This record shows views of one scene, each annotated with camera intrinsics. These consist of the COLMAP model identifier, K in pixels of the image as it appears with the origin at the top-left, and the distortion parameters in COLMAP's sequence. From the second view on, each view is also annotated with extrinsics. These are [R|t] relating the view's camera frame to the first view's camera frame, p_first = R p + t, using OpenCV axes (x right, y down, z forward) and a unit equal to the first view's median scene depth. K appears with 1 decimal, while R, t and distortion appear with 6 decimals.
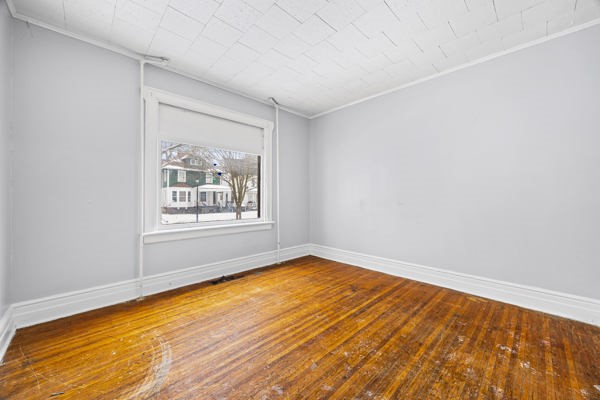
lens RADIAL K [[231.8, 0, 300.0], [0, 231.8, 200.0], [0, 0, 1]] dist [-0.002108, 0.000029]
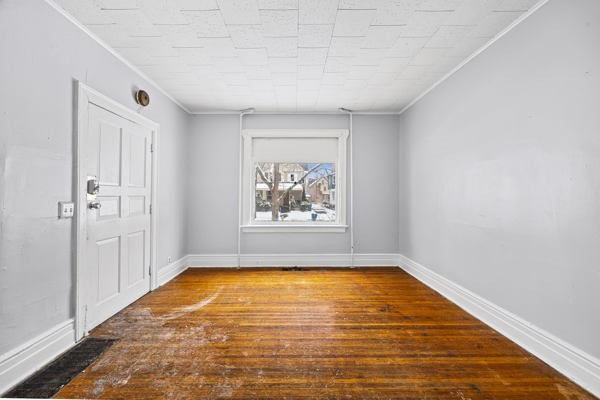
lens RADIAL K [[240.6, 0, 300.8], [0, 240.6, 196.4], [0, 0, 1]] dist [-0.002448, -0.000155]
pose [[0.716921, 0.000180, -0.697154, 0.671831], [-0.006490, 0.999958, -0.006415, -0.039892], [0.697124, 0.009124, 0.716892, 0.119668]]
